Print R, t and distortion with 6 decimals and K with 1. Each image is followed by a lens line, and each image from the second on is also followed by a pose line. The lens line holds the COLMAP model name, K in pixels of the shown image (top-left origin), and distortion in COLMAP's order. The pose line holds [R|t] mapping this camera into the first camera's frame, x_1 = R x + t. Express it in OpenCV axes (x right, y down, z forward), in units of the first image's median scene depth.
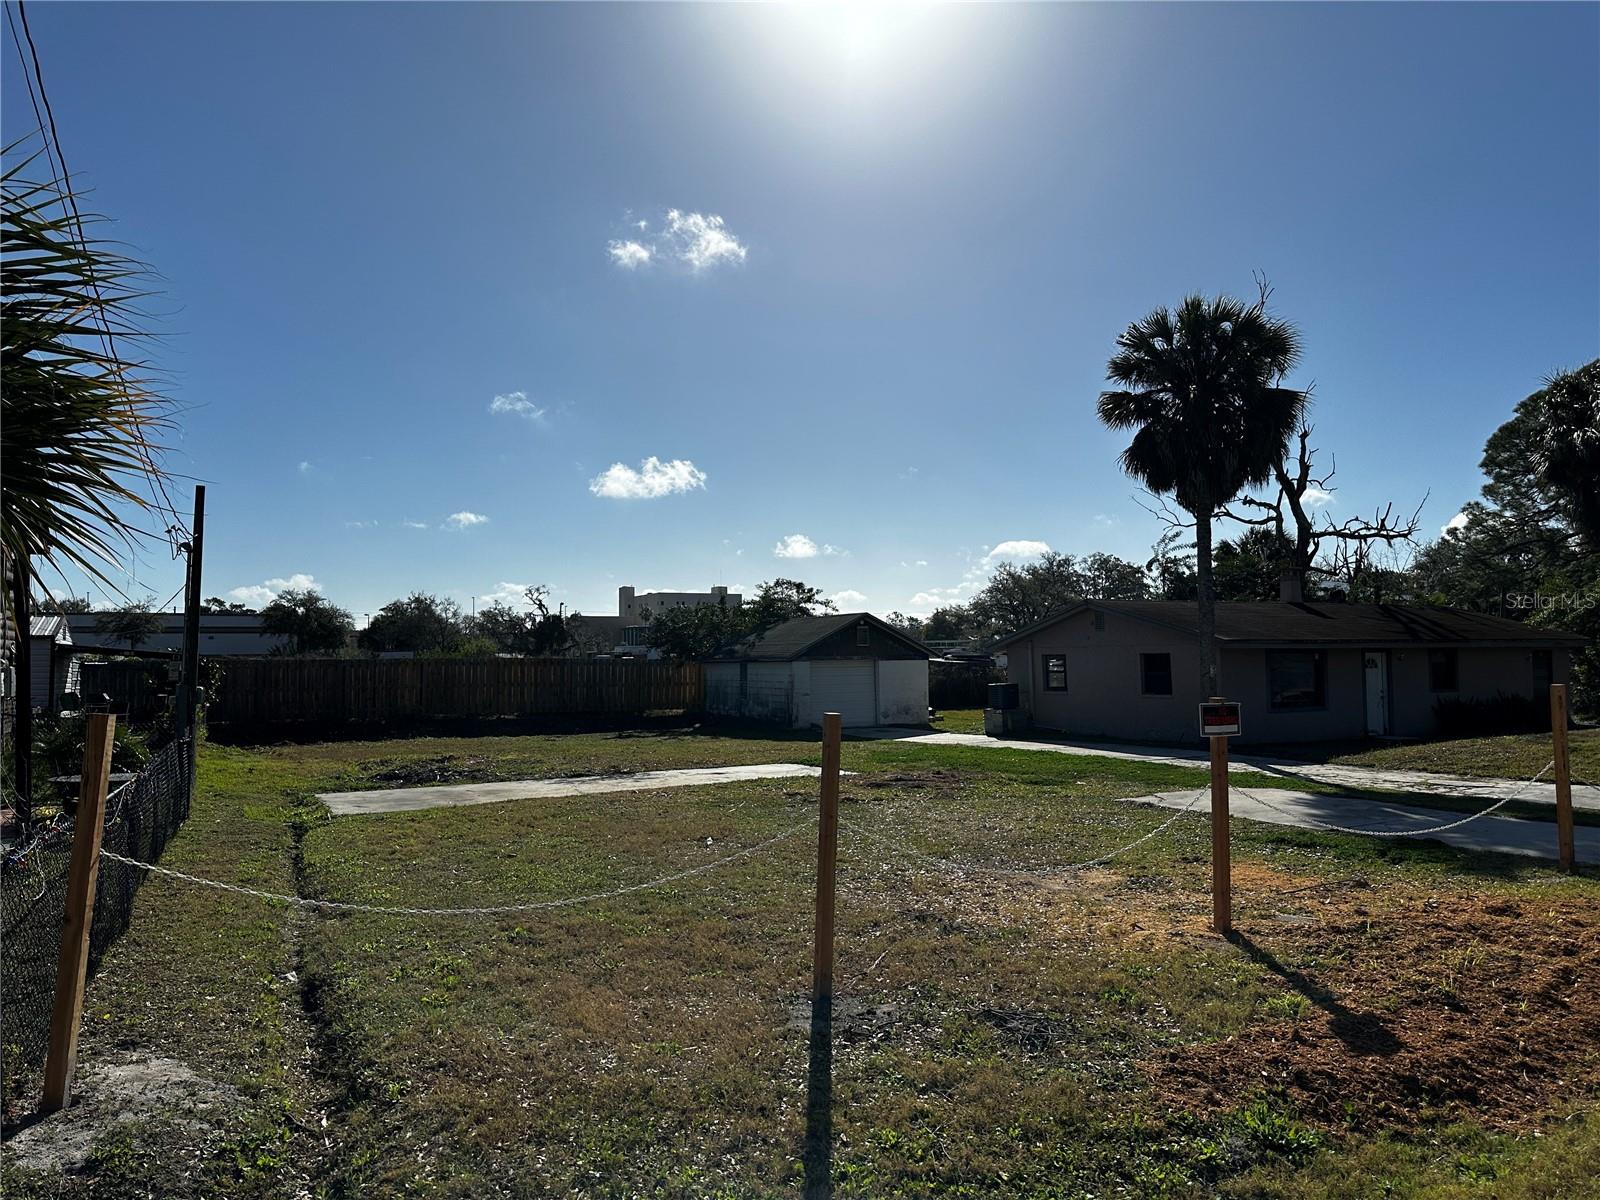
lens RADIAL K [[1118.7, 0, 793.2], [0, 1118.7, 605.9], [0, 0, 1]] dist [0.064392, -0.016198]
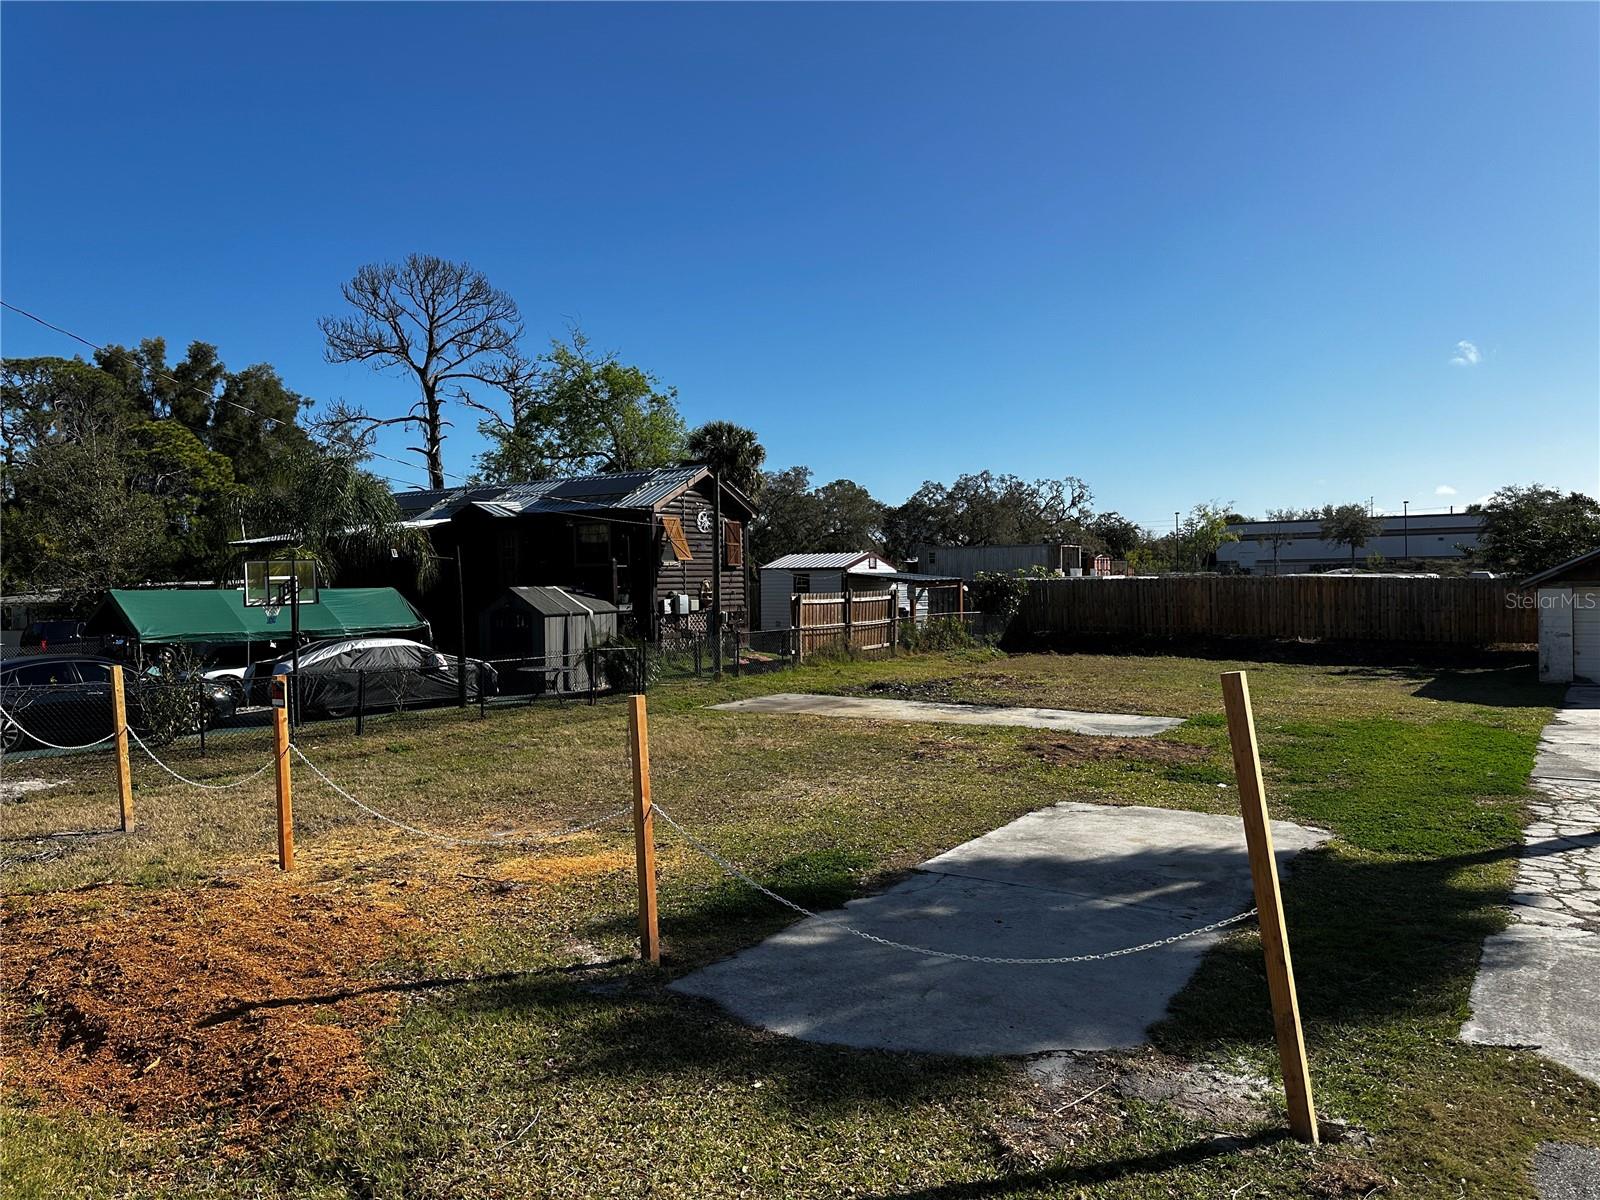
lens RADIAL K [[1118.7, 0, 804.6], [0, 1118.7, 590.7], [0, 0, 1]] dist [0.064392, -0.016198]
pose [[0.445216, 0.017003, -0.895262, 0.384866], [0.053983, 0.997491, 0.045791, -0.006943], [0.893794, -0.068716, 0.443181, 0.215878]]
